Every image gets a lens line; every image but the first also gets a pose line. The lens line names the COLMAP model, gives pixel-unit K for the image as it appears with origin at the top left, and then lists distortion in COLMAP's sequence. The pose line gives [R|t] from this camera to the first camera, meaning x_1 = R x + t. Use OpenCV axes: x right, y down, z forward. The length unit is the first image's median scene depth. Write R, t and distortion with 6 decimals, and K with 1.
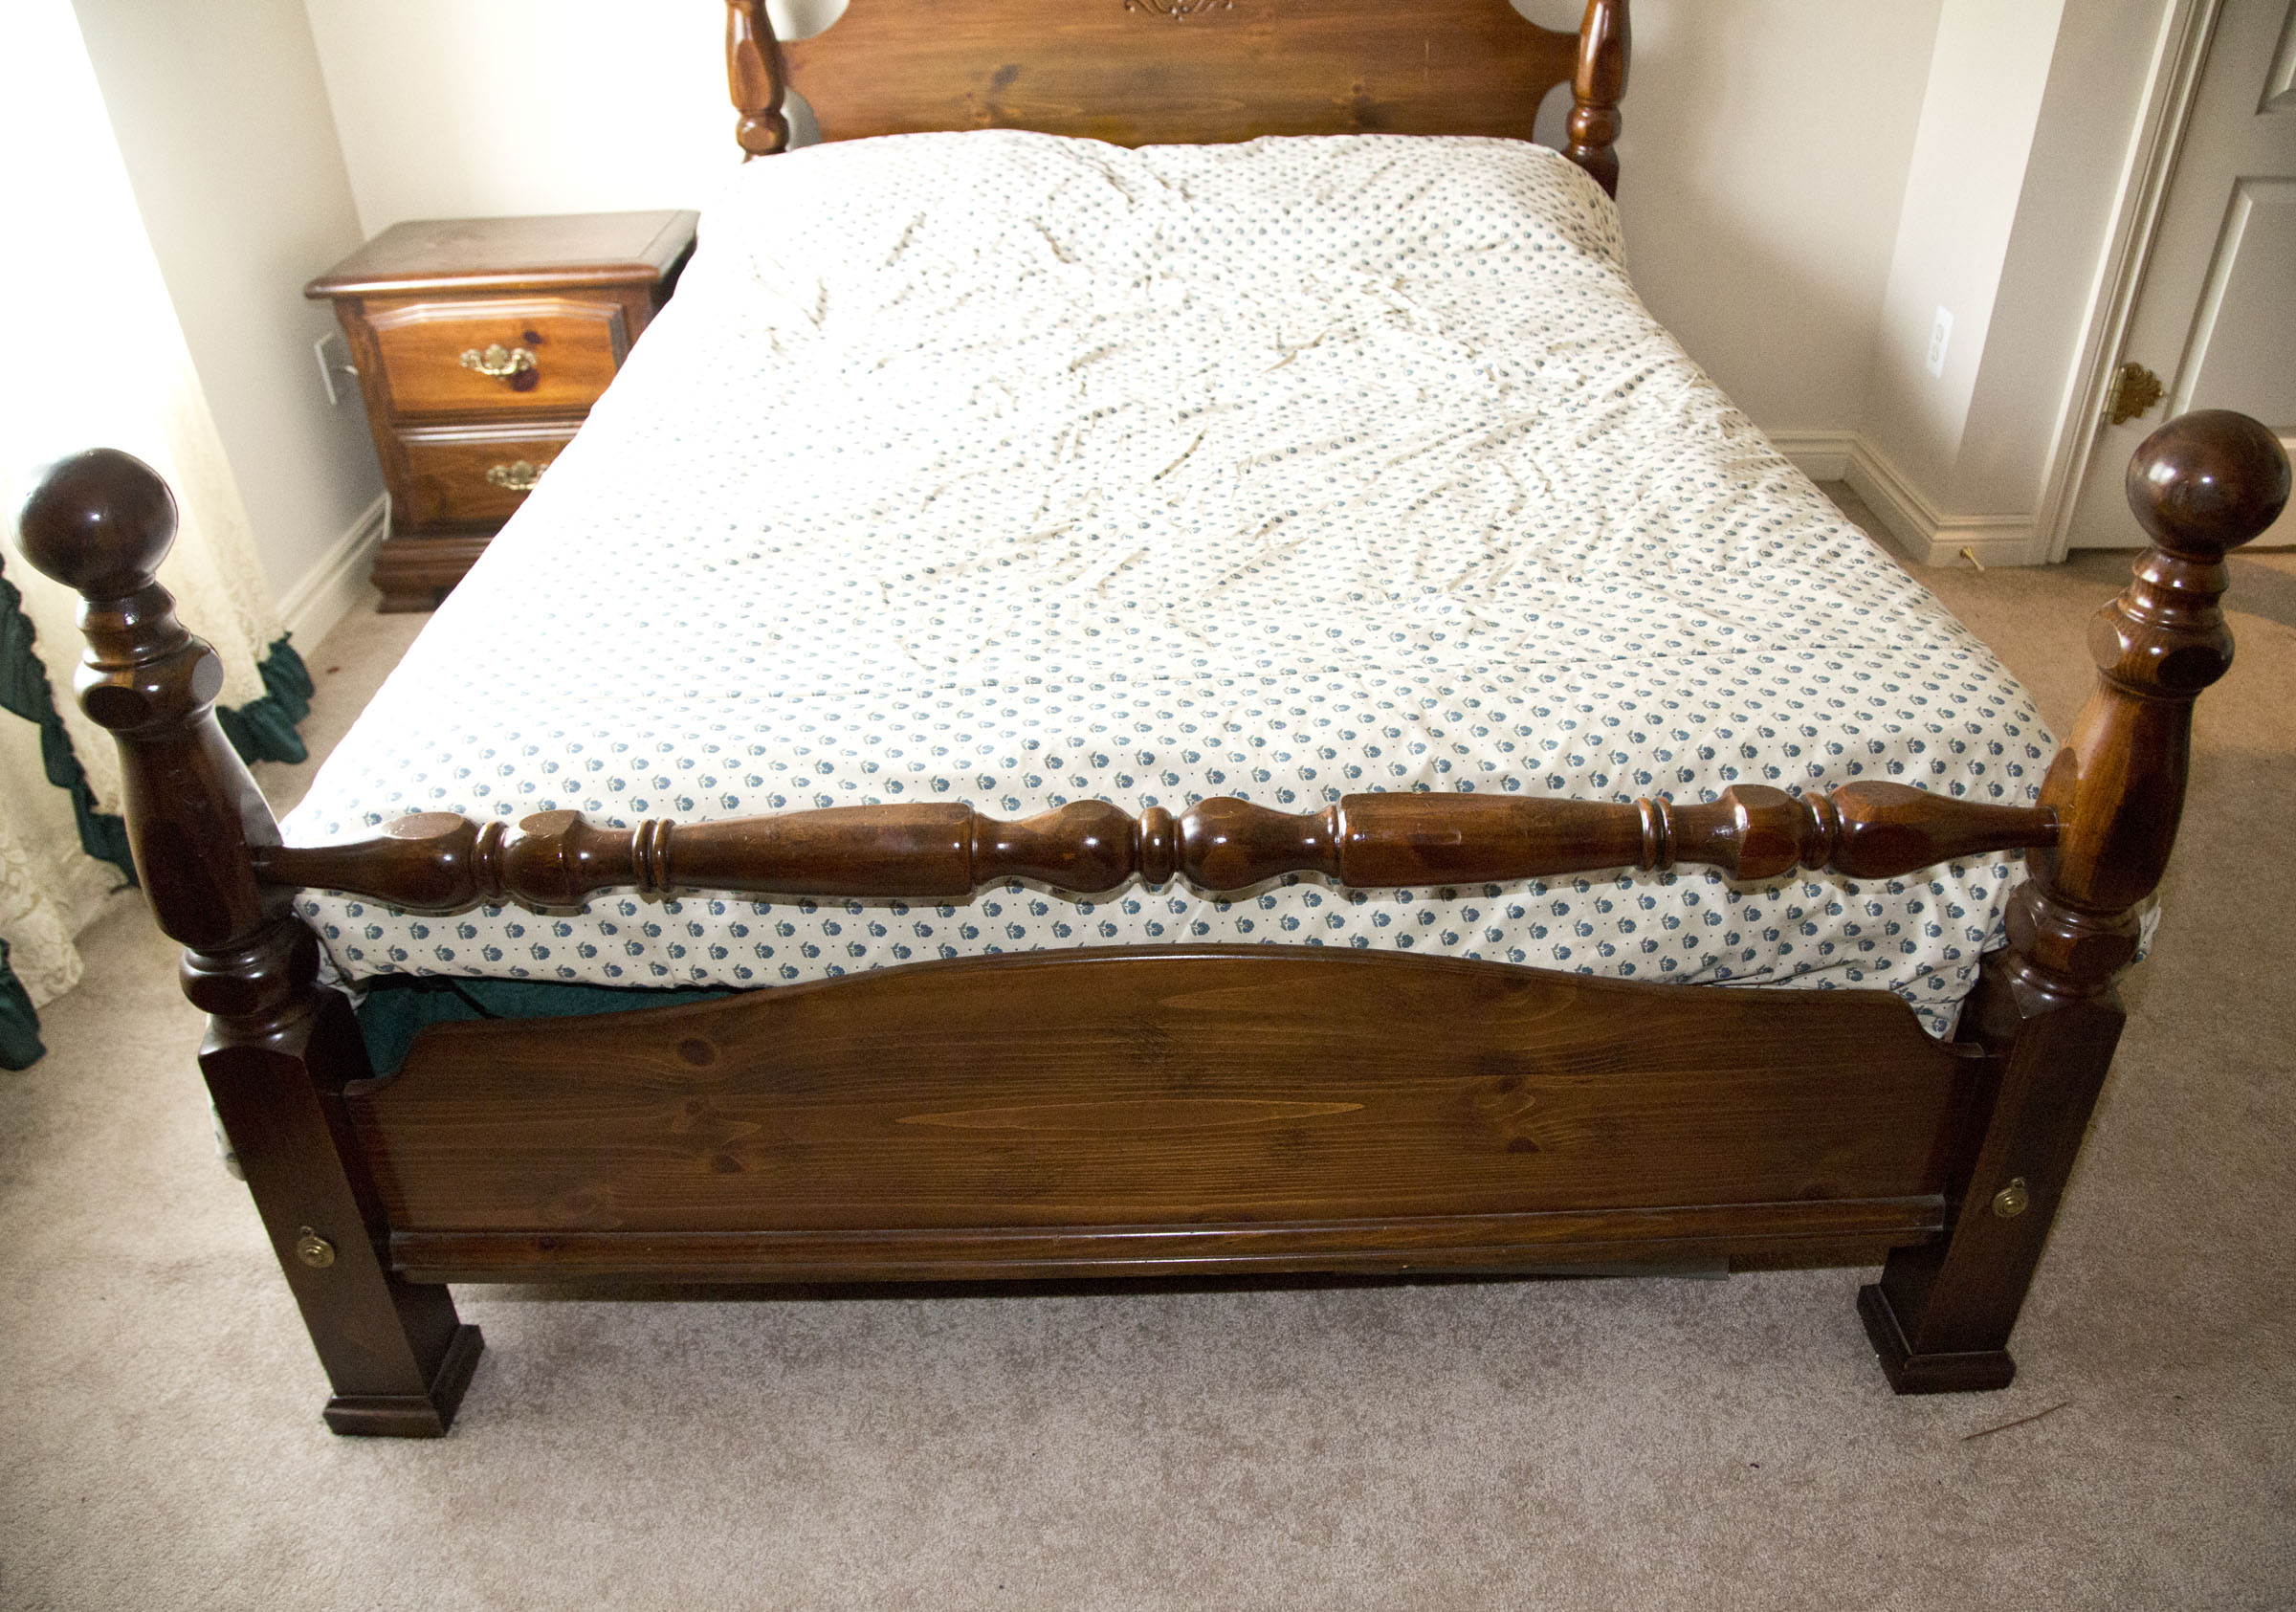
lens RADIAL K [[1756.0, 0, 1161.5], [0, 1756.0, 893.9], [0, 0, 1]] dist [-0.107381, 0.000277]
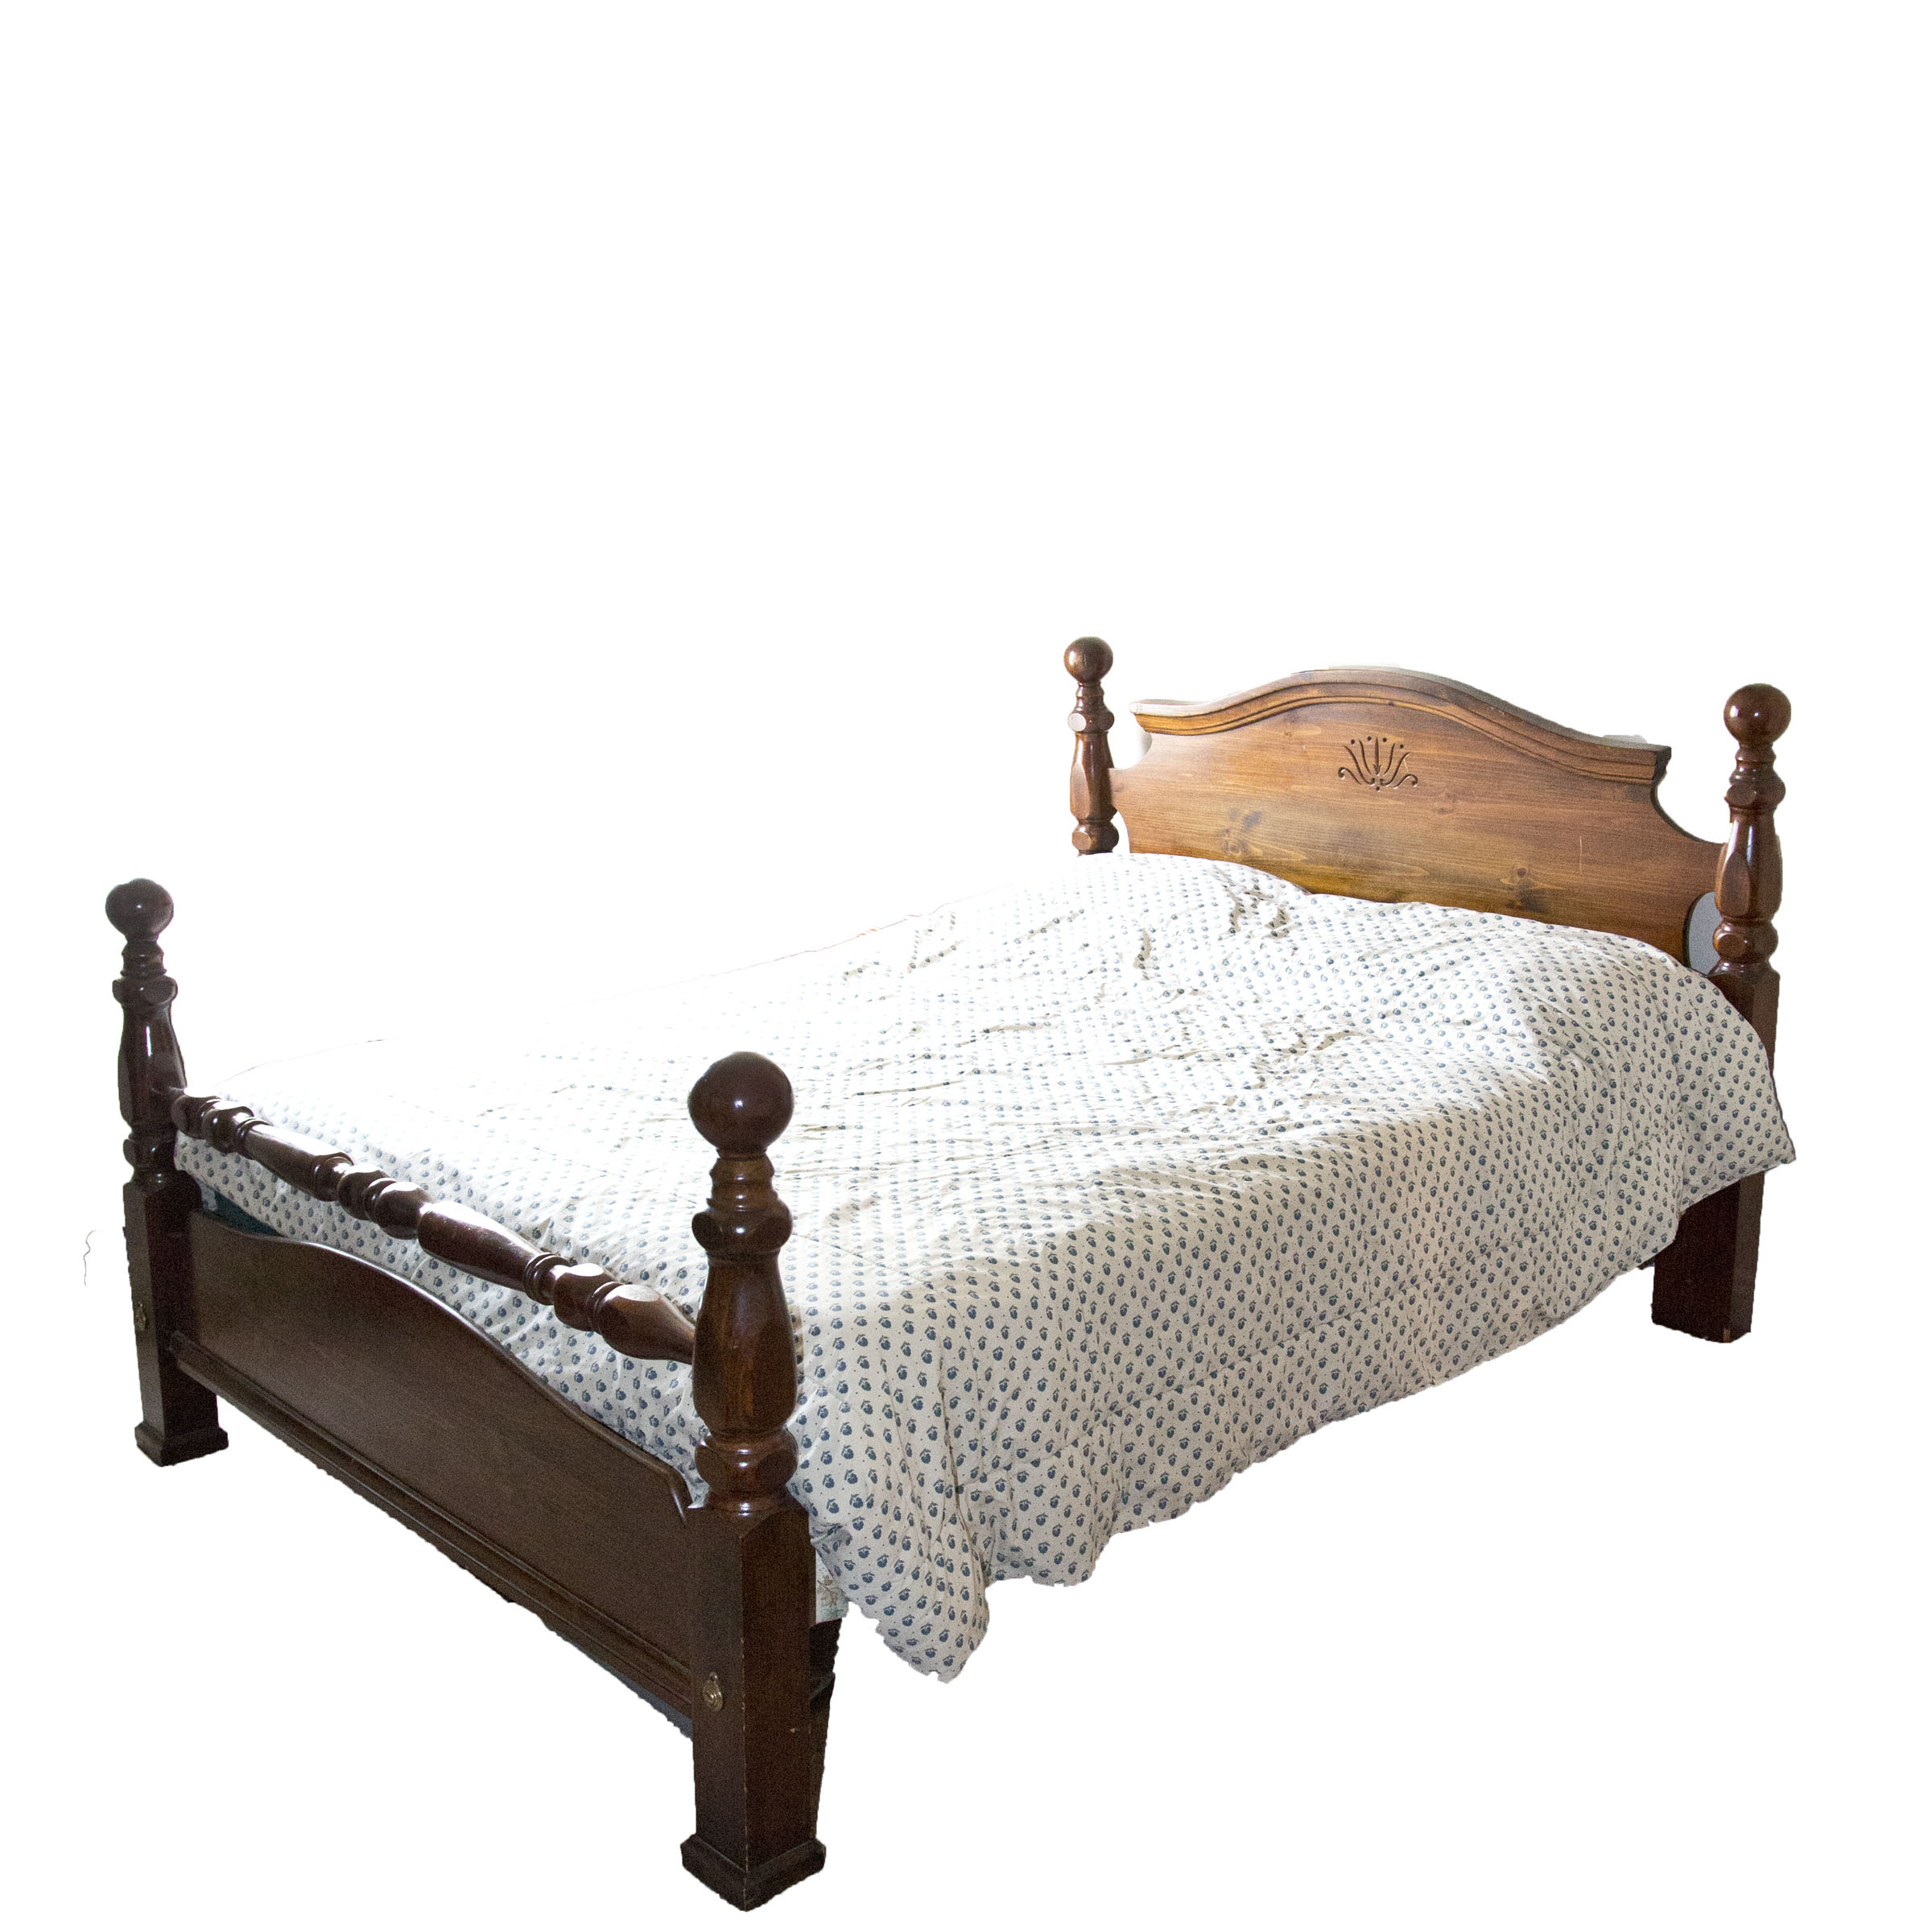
lens RADIAL K [[2280.8, 0, 965.3], [0, 2280.8, 1122.7], [0, 0, 1]] dist [-0.124851, 0.000309]
pose [[0.640430, 0.211357, -0.738362, 1.003211], [-0.425644, 0.897913, -0.112160, -0.046246], [0.639278, 0.386110, 0.665013, -0.057895]]
